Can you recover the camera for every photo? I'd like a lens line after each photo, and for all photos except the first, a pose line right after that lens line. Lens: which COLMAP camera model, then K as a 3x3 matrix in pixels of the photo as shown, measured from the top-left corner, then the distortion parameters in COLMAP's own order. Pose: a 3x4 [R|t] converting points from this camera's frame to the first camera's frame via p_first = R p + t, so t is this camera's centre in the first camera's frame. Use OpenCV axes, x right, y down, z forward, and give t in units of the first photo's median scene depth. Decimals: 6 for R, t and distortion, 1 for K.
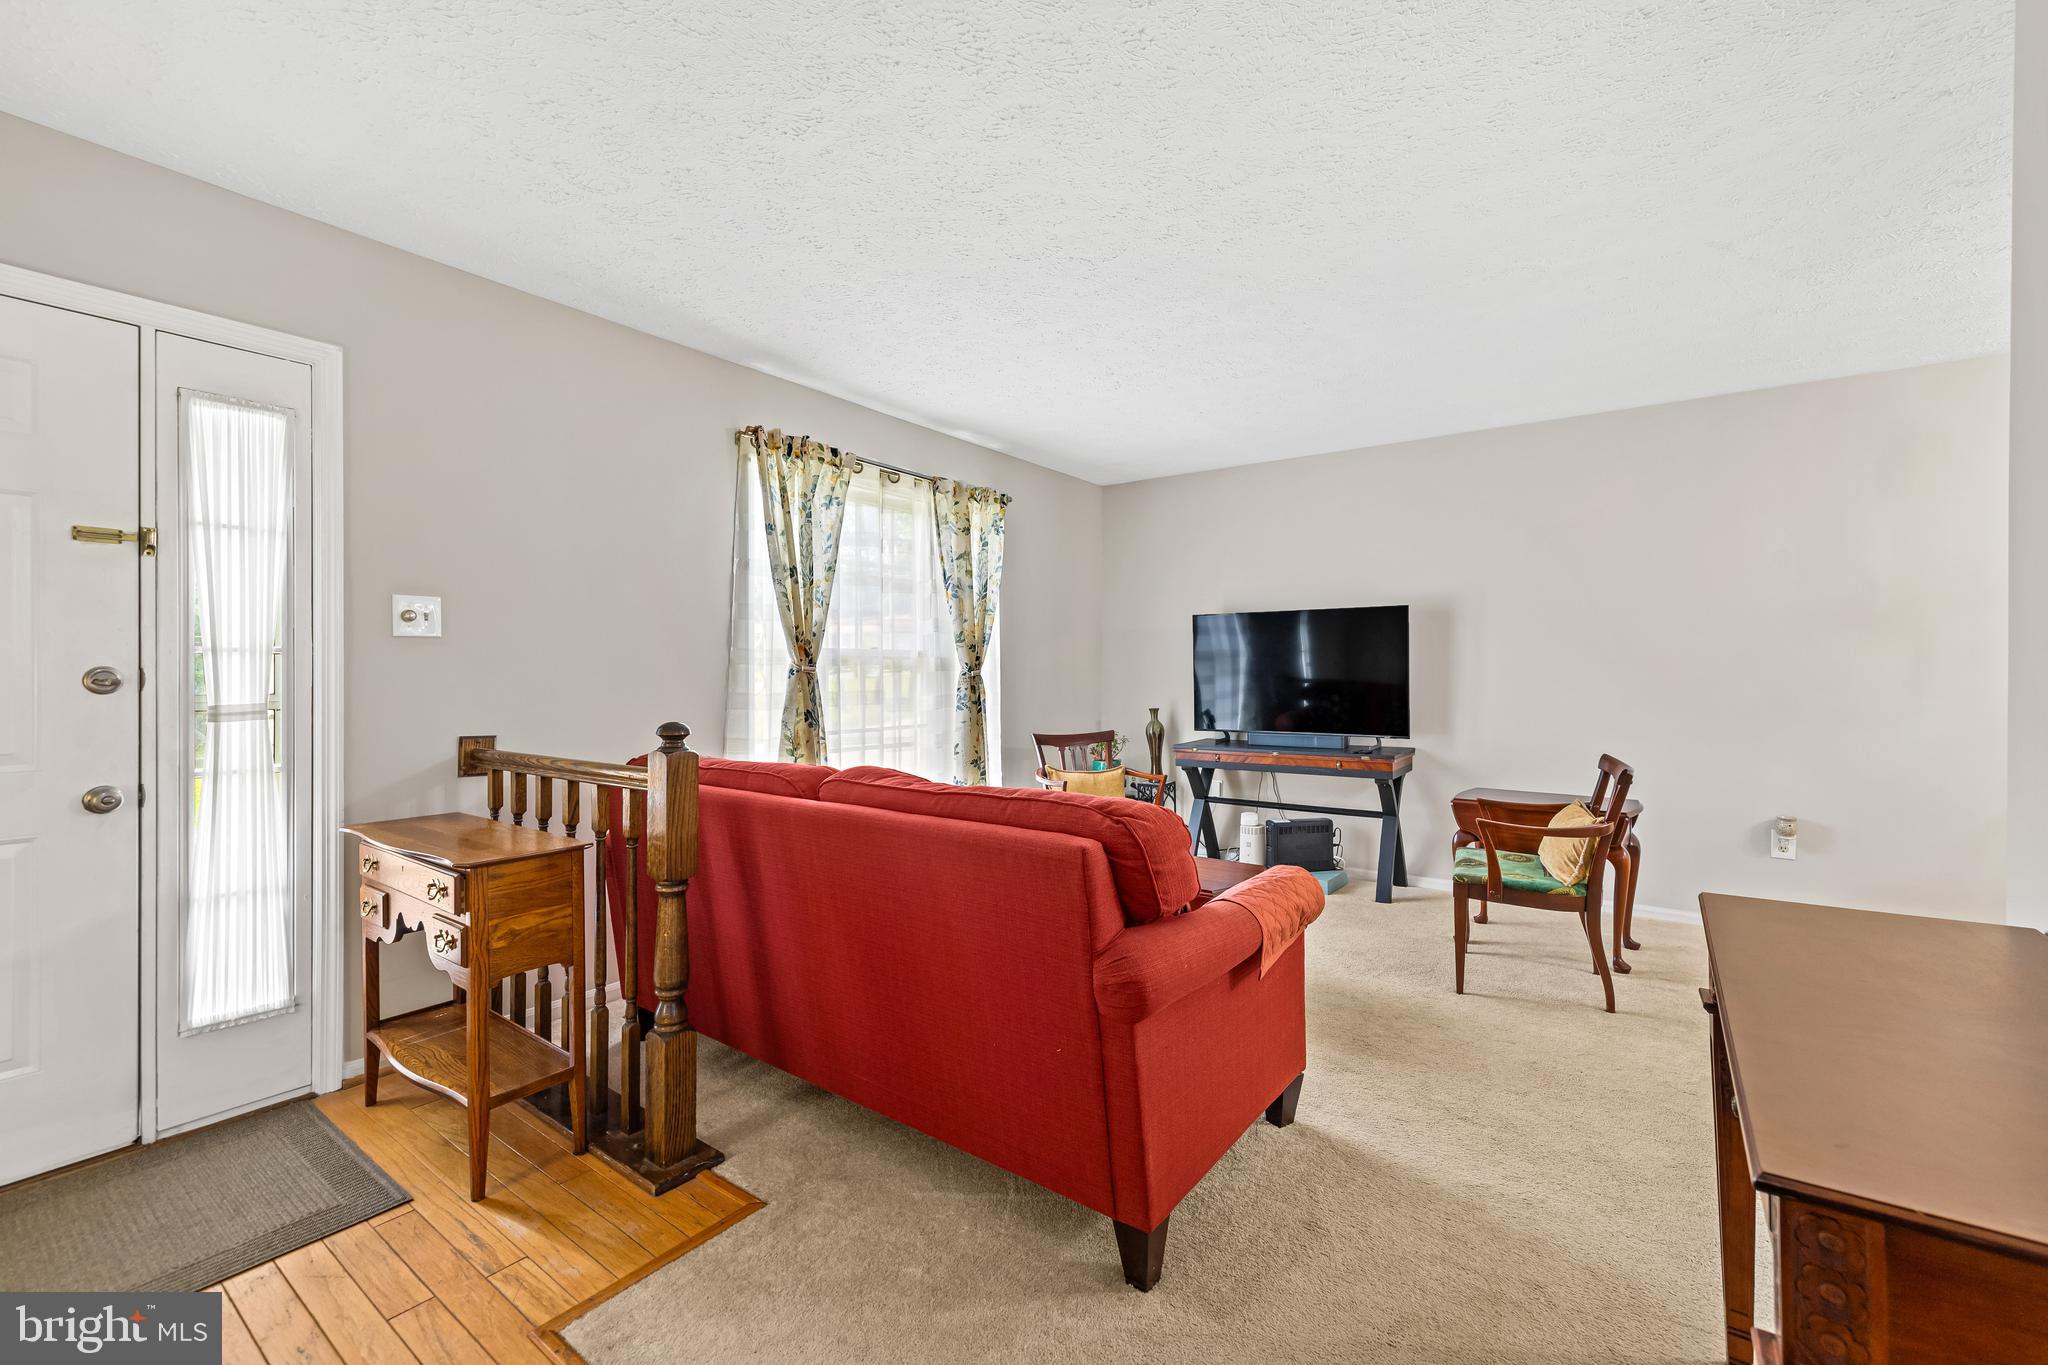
lens RADIAL K [[865.1, 0, 1038.1], [0, 865.1, 674.0], [0, 0, 1]] dist [0.000278, 0.001049]
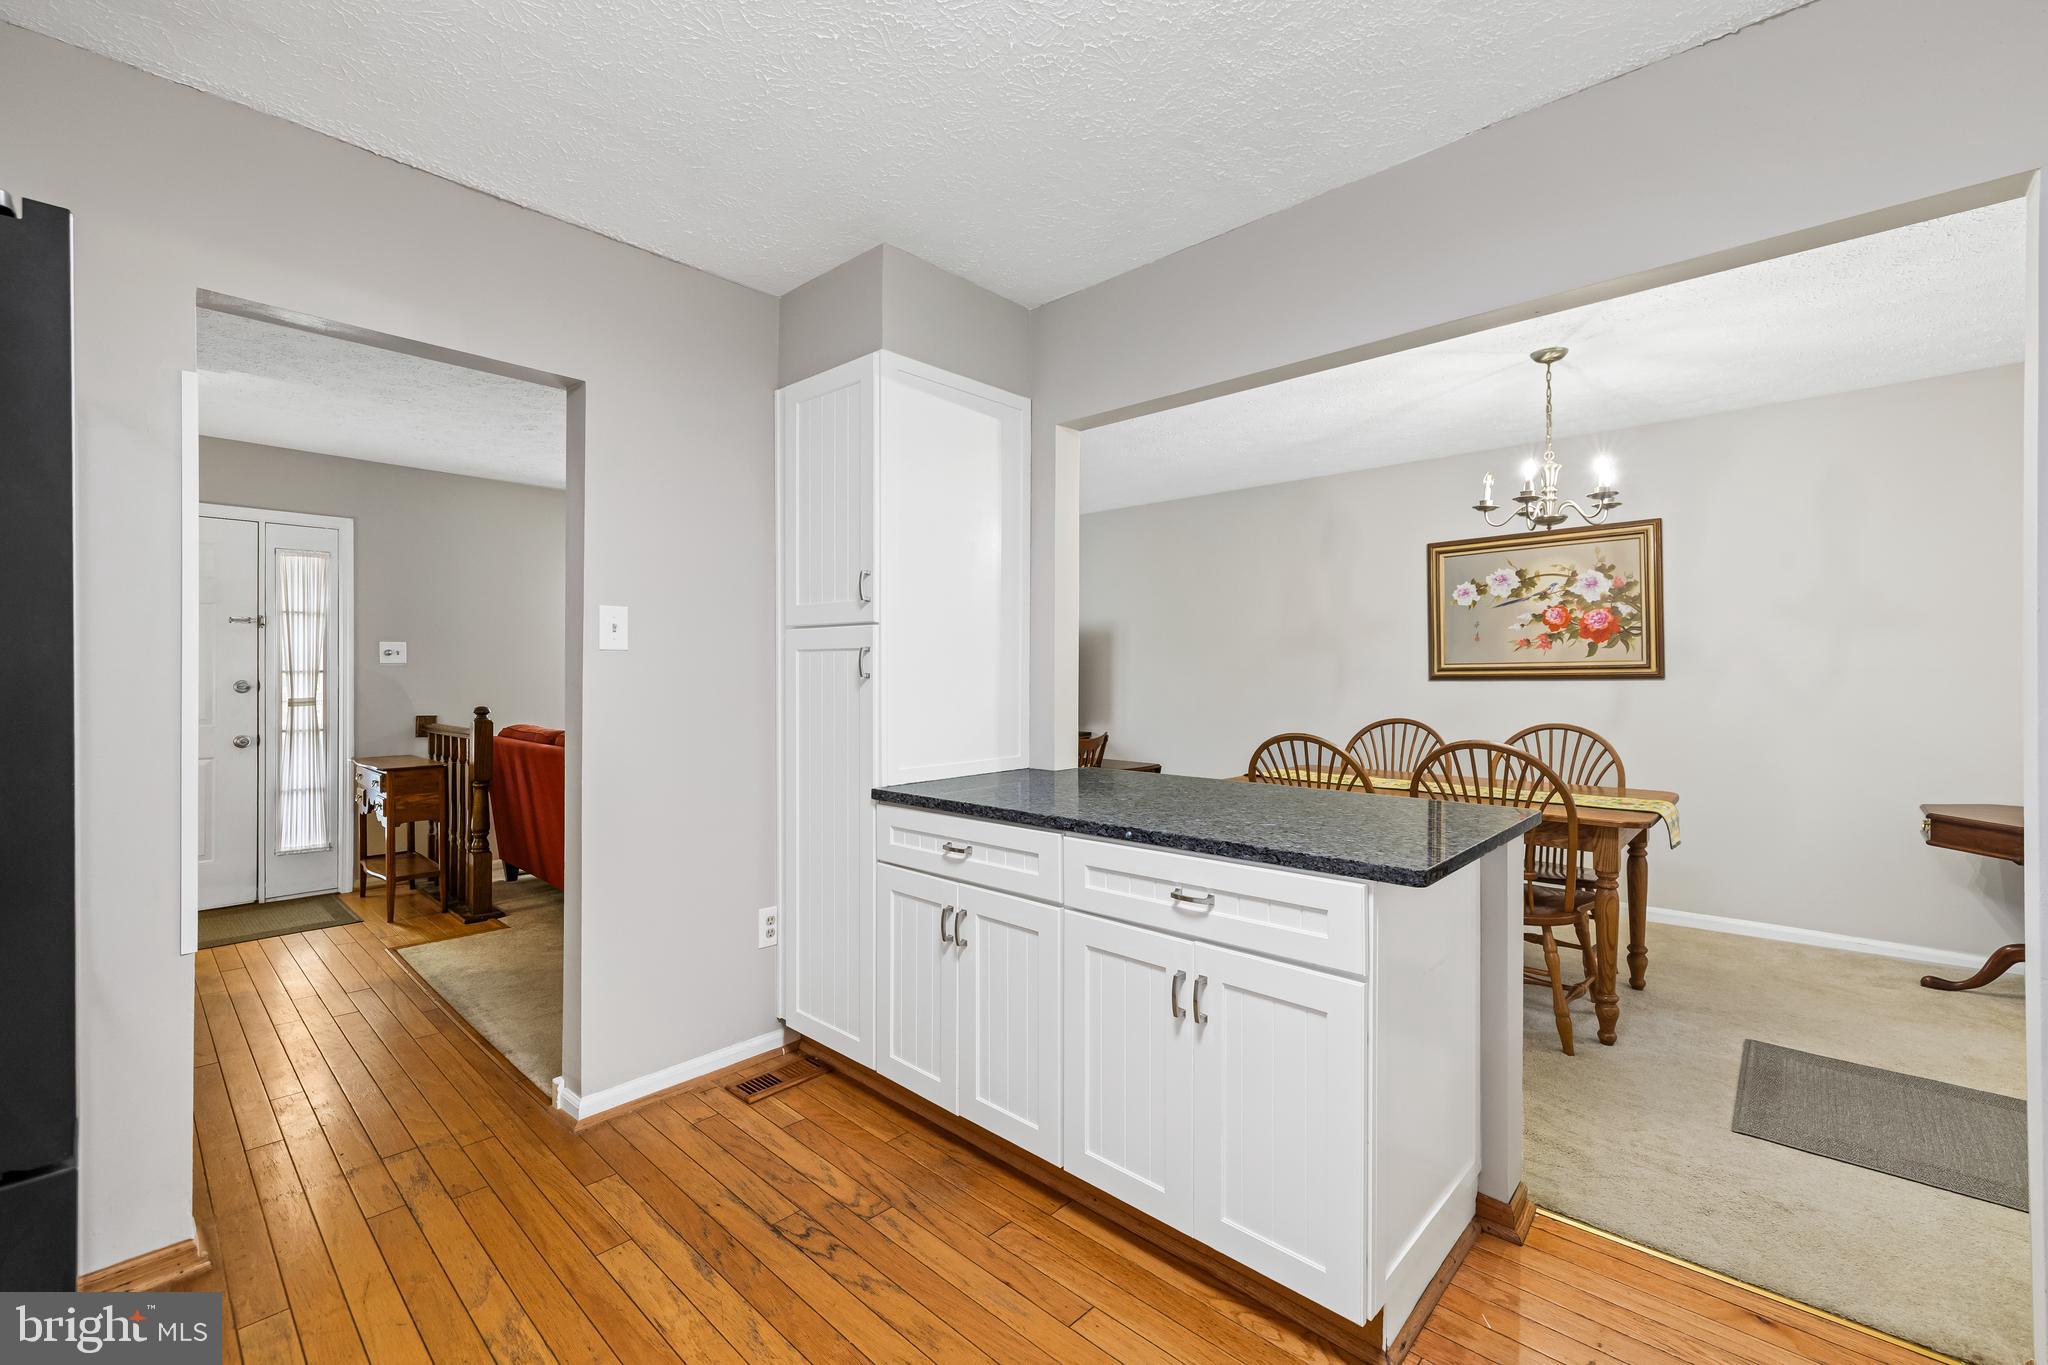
lens RADIAL K [[865.1, 0, 1024.1], [0, 865.1, 671.2], [0, 0, 1]] dist [0.000278, 0.001049]
pose [[0.992832, -0.003626, -0.119467, 0.994780], [0.002931, 0.999978, -0.005986, -0.011413], [0.119486, 0.005593, 0.992820, -0.813578]]
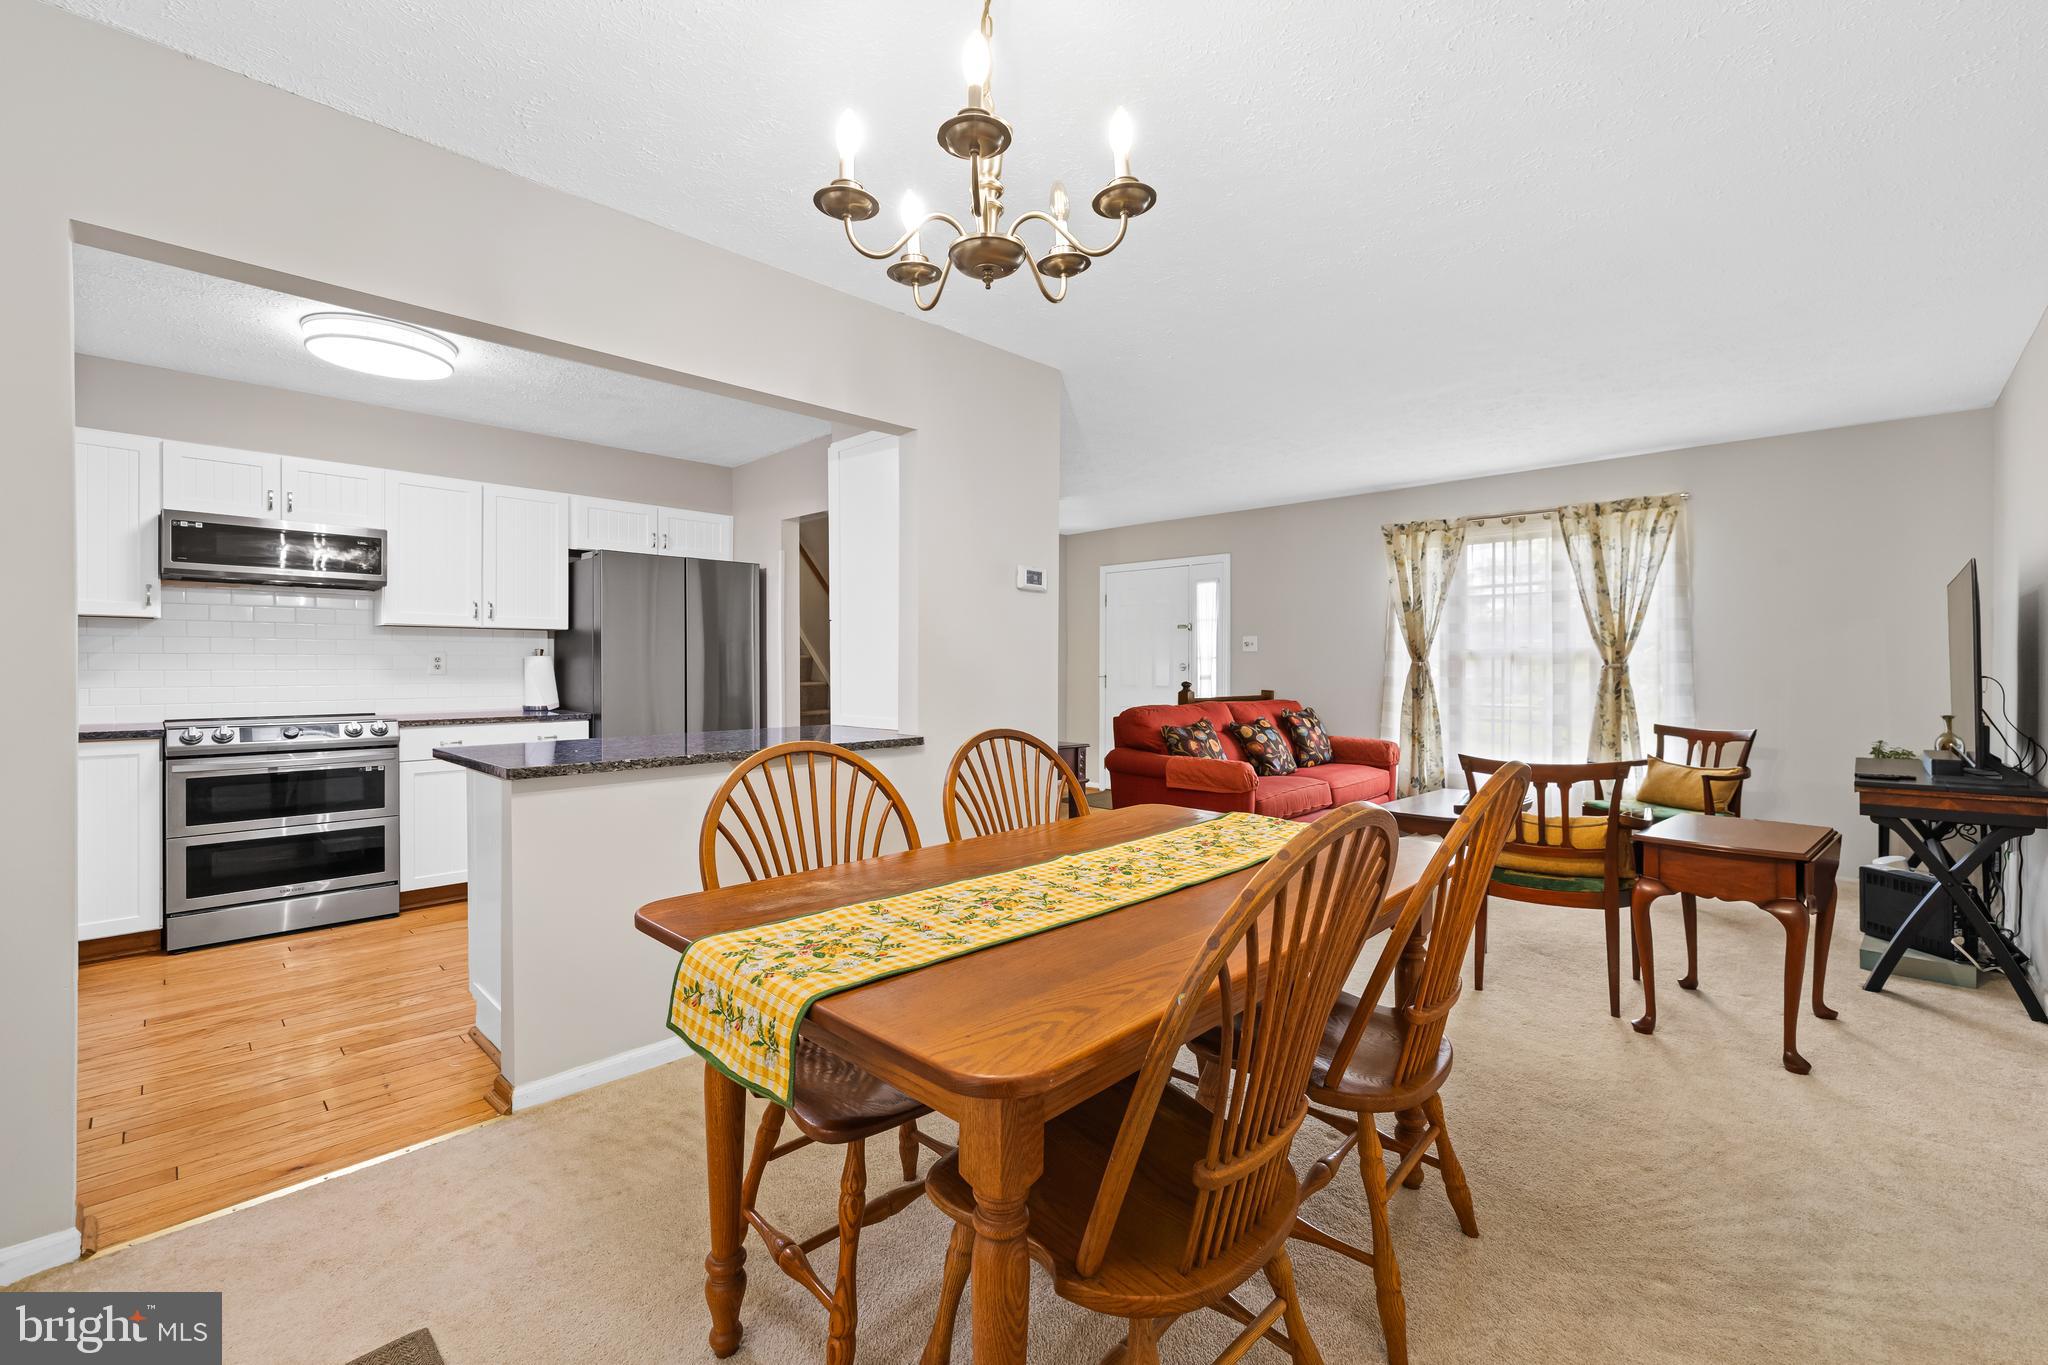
lens RADIAL K [[865.1, 0, 1037.0], [0, 865.1, 672.2], [0, 0, 1]] dist [0.000278, 0.001049]
pose [[-0.142665, 0.005509, -0.989756, 2.248731], [-0.006725, 0.999956, 0.006535, 0.009238], [0.989748, 0.007589, -0.142622, 0.805790]]
